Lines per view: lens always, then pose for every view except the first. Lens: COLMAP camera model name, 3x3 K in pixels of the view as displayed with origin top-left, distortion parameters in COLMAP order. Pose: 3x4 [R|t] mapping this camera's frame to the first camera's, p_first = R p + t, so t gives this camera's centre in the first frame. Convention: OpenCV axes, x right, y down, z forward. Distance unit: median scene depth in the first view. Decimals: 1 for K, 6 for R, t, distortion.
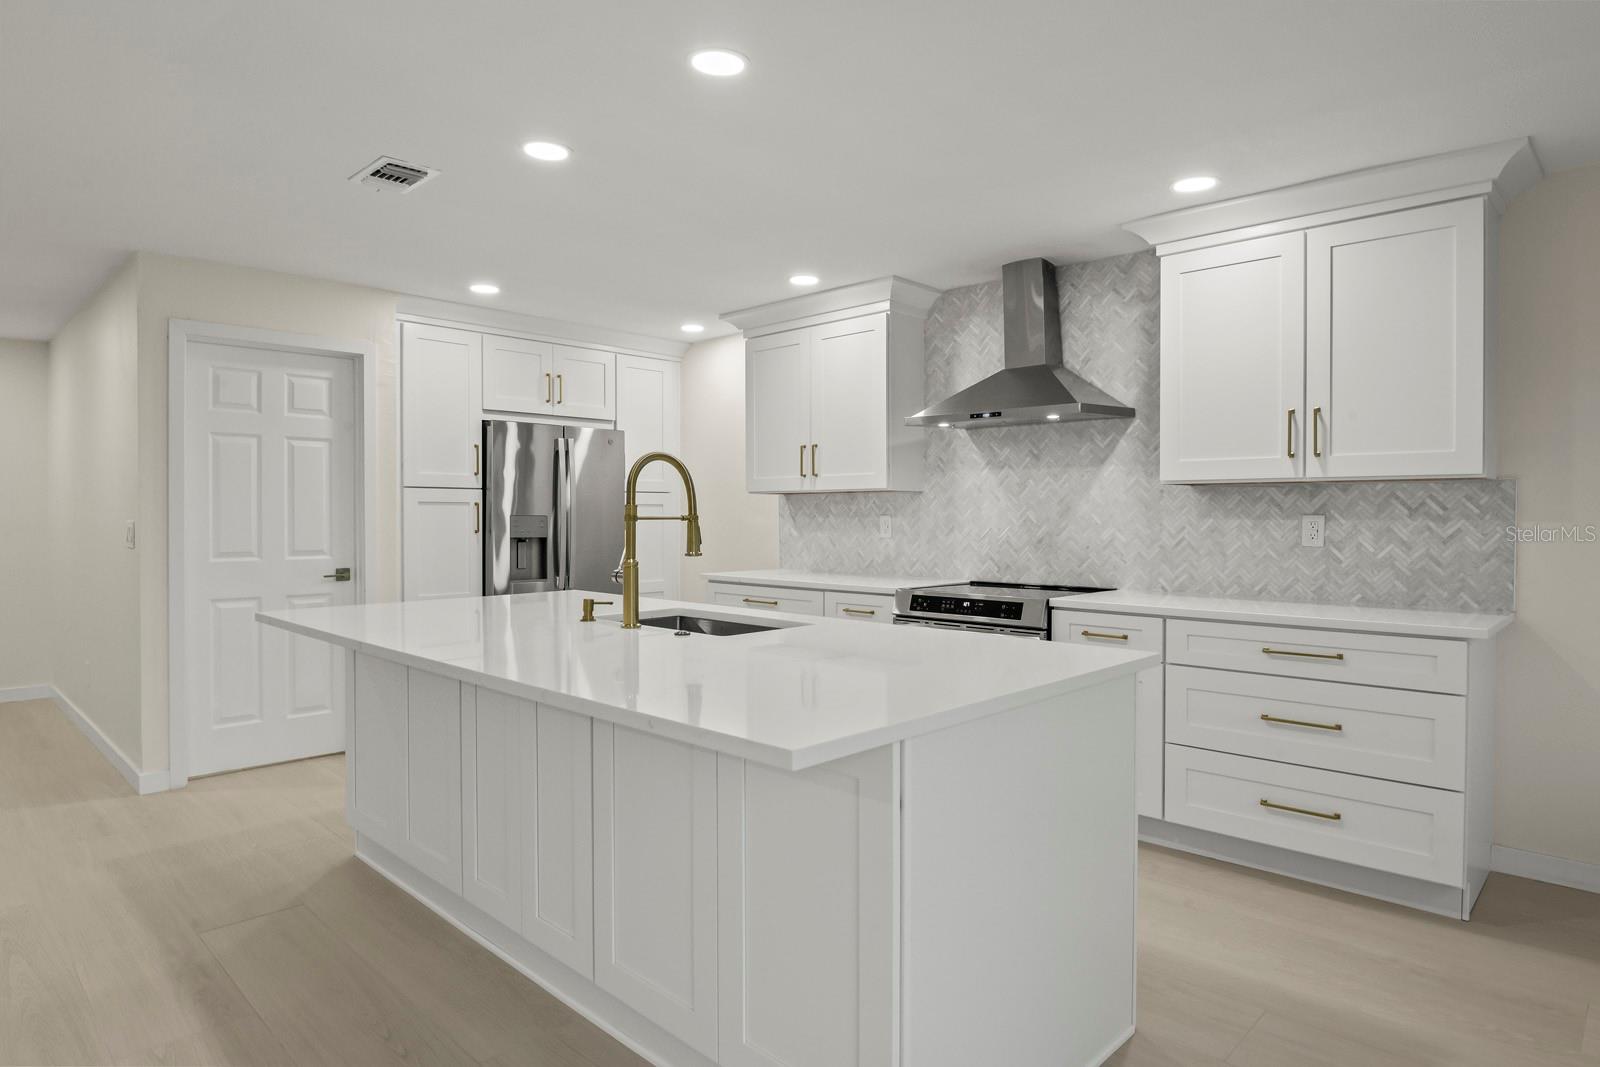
lens RADIAL K [[907.1, 0, 800.0], [0, 907.1, 533.5], [0, 0, 1]] dist [-0.002752, -0.021912]
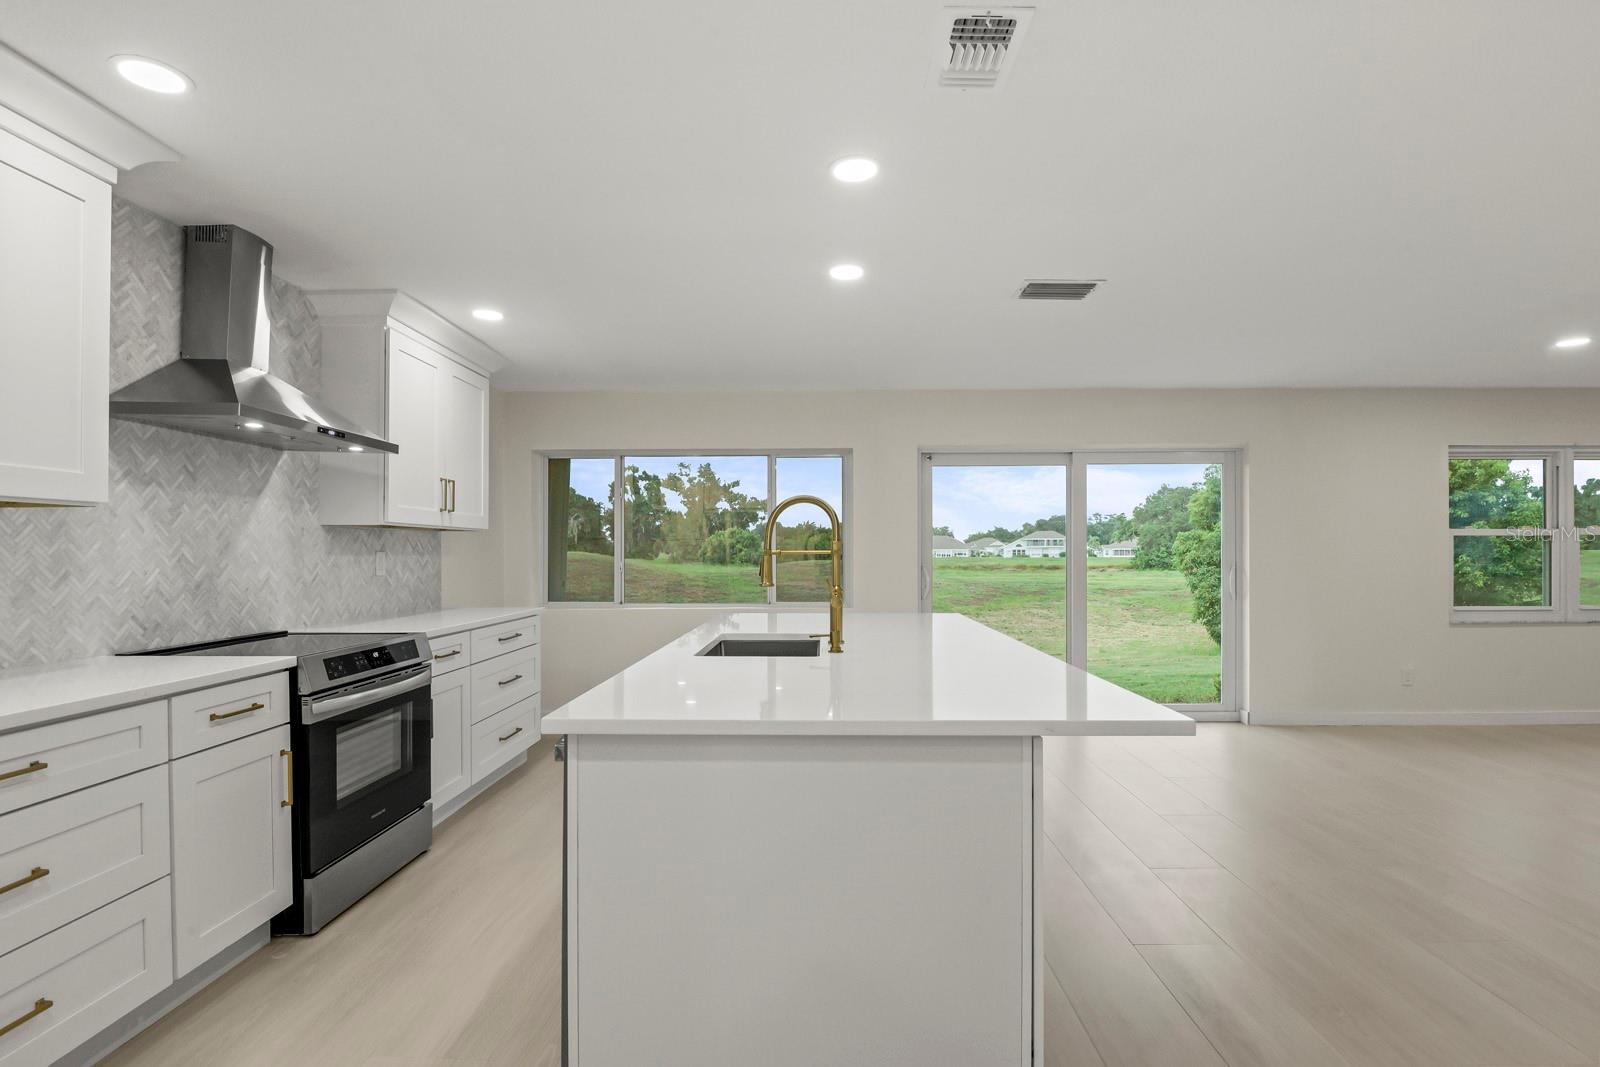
lens RADIAL K [[768.2, 0, 801.9], [0, 768.2, 552.3], [0, 0, 1]] dist [-0.000750, -0.014123]
pose [[-0.676767, 0.001130, 0.736197, -0.577289], [0.017581, 0.999738, 0.014628, -0.021306], [-0.735987, 0.022843, -0.676610, 1.096158]]
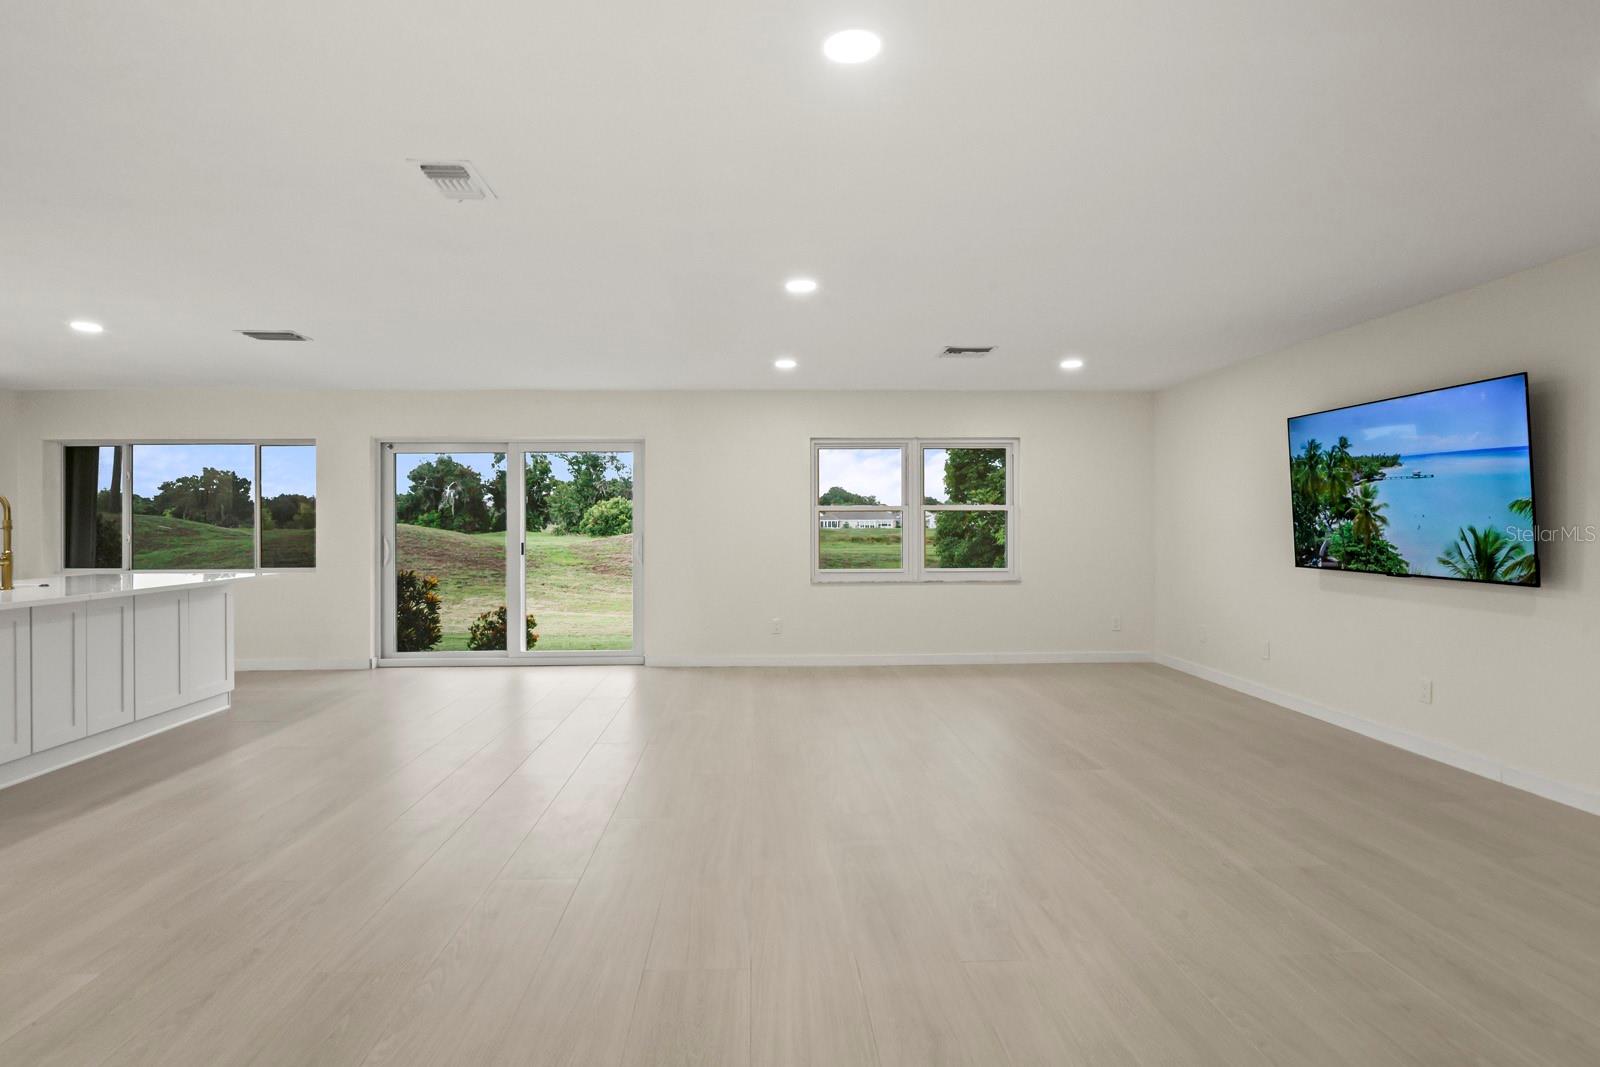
lens RADIAL K [[822.3, 0, 765.5], [0, 822.3, 525.1], [0, 0, 1]] dist [-0.001839, -0.000511]
pose [[-0.711387, 0.000480, 0.702800, -1.509803], [0.018290, 0.999674, 0.017832, -0.015177], [-0.702562, 0.025540, -0.711164, 0.699818]]
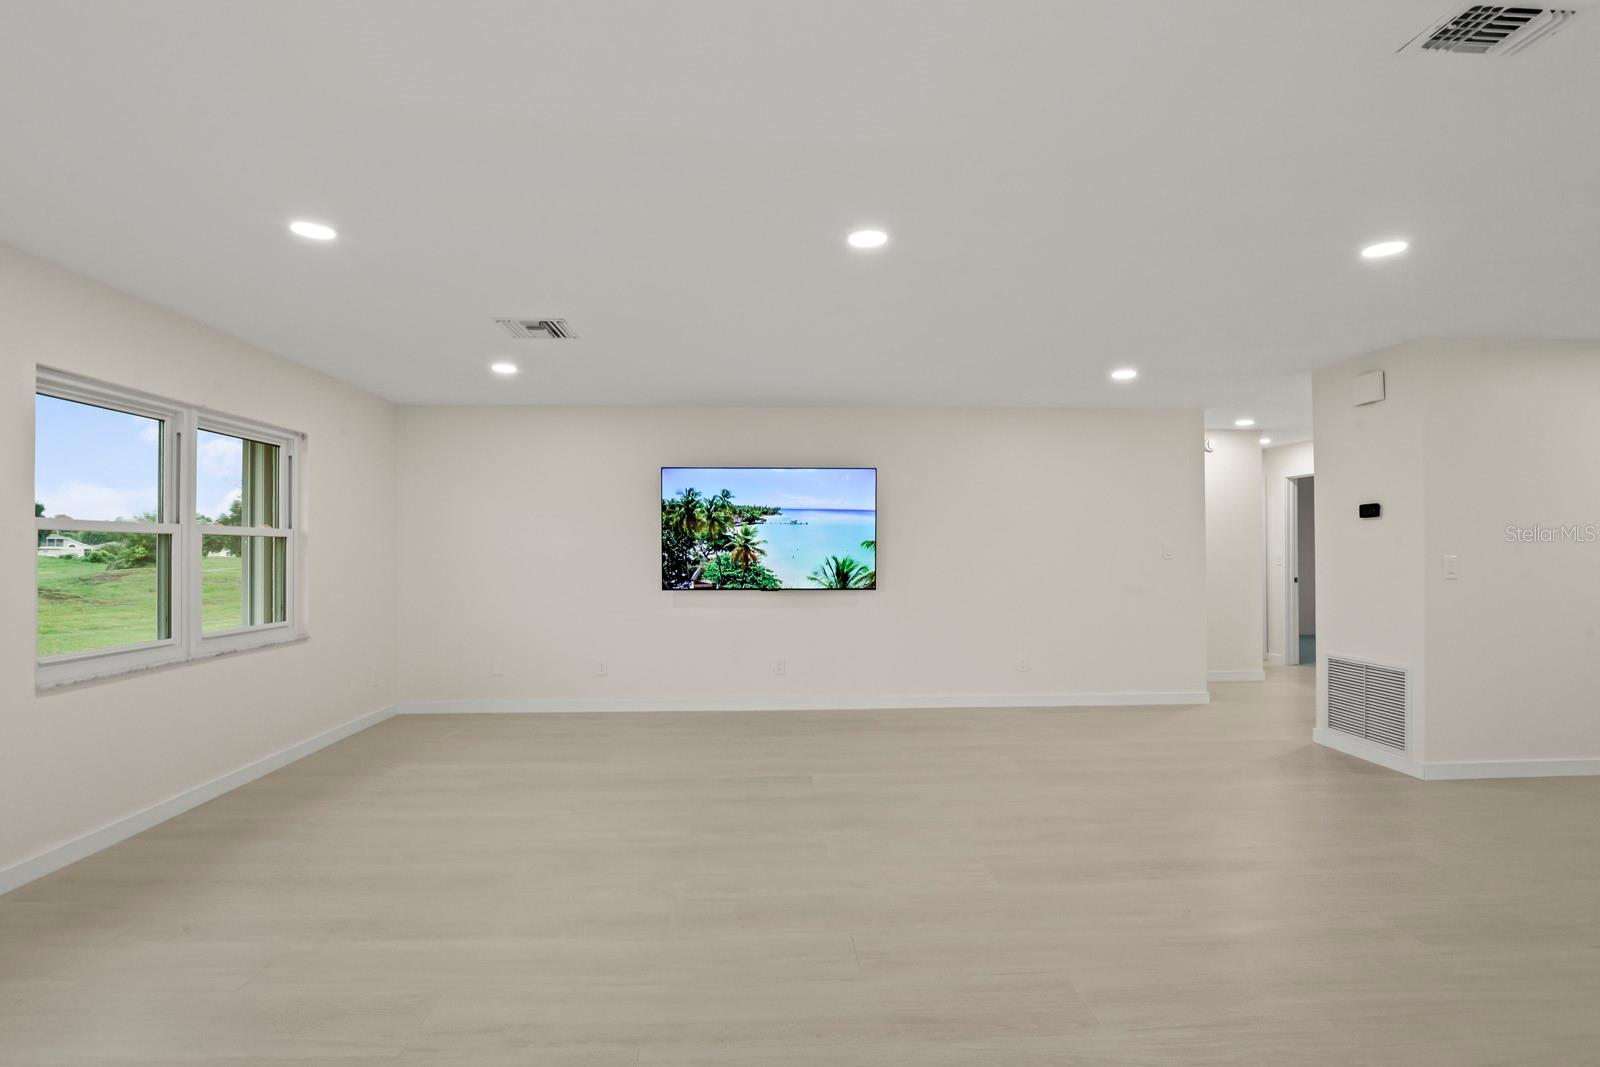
lens RADIAL K [[768.2, 0, 801.9], [0, 768.2, 552.3], [0, 0, 1]] dist [-0.000750, -0.014123]
pose [[-0.689224, 0.001863, -0.724546, -0.349316], [-0.015632, 0.999726, 0.017440, -0.013204], [0.724379, 0.023346, -0.689006, 0.409578]]
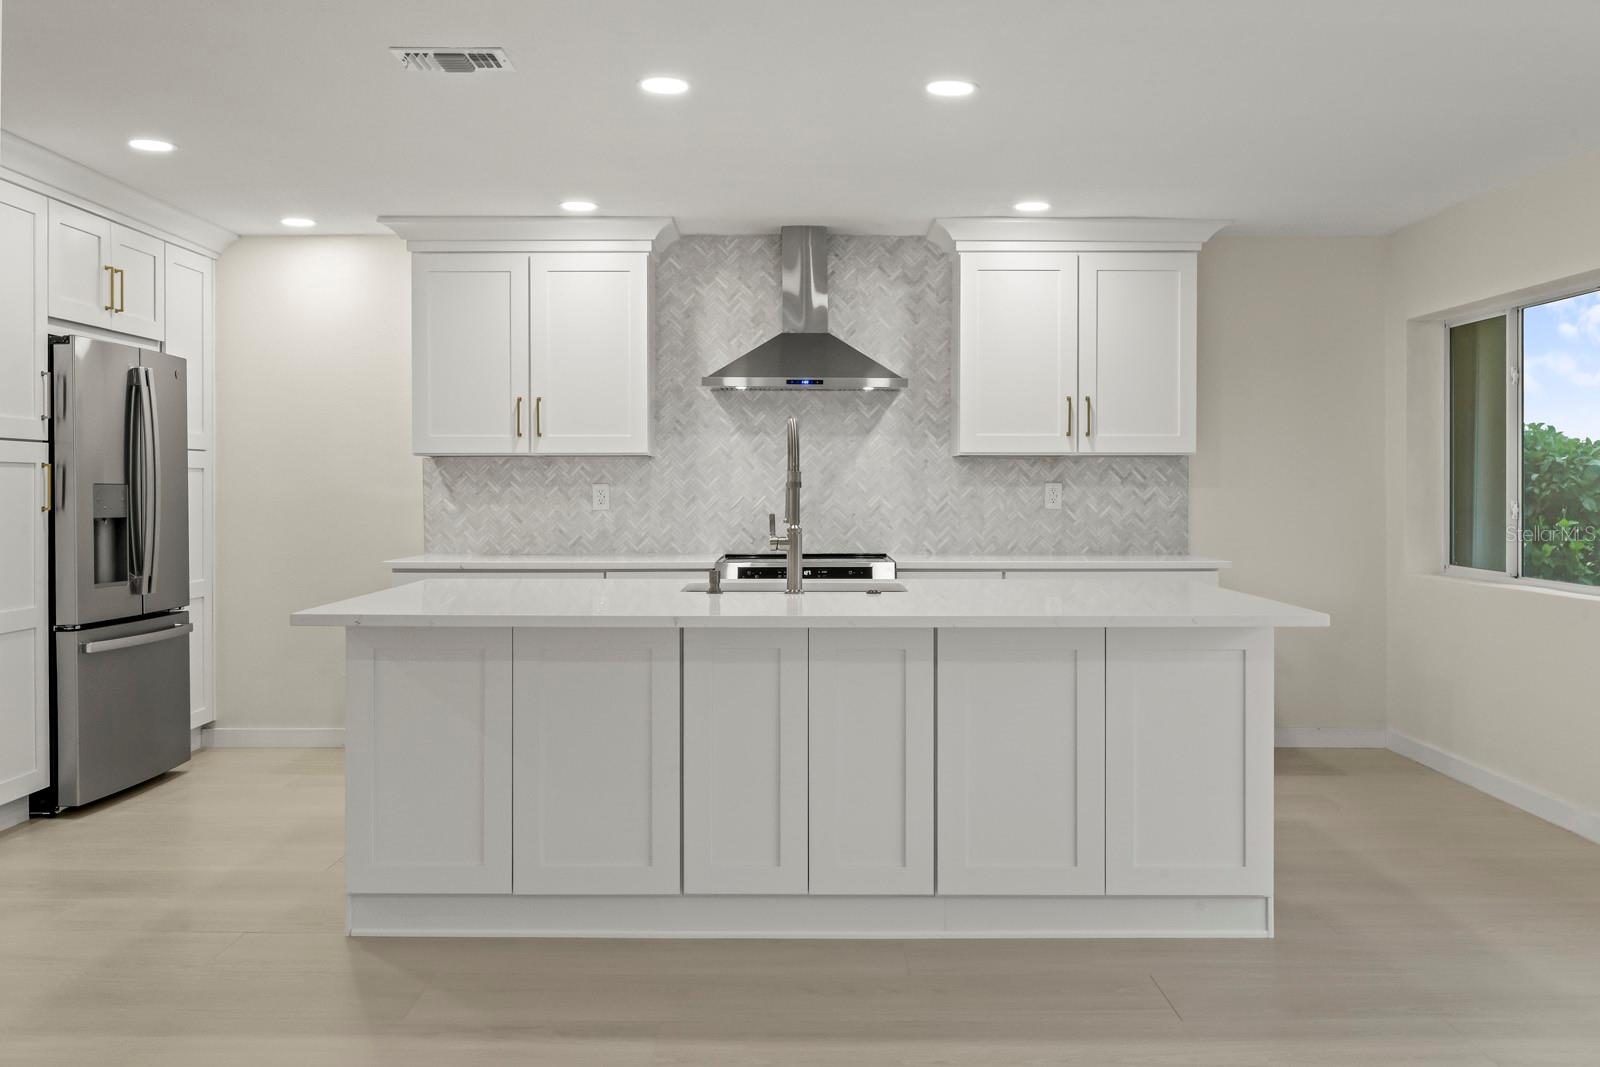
lens RADIAL K [[1363.2, 0, 794.8], [0, 1363.2, 497.0], [0, 0, 1]] dist [0.002486, 0.005535]
pose [[0.720699, -0.006758, 0.693215, -0.788167], [0.015330, 0.999863, -0.006191, 0.003757], [-0.693078, 0.015089, 0.720704, -0.059439]]
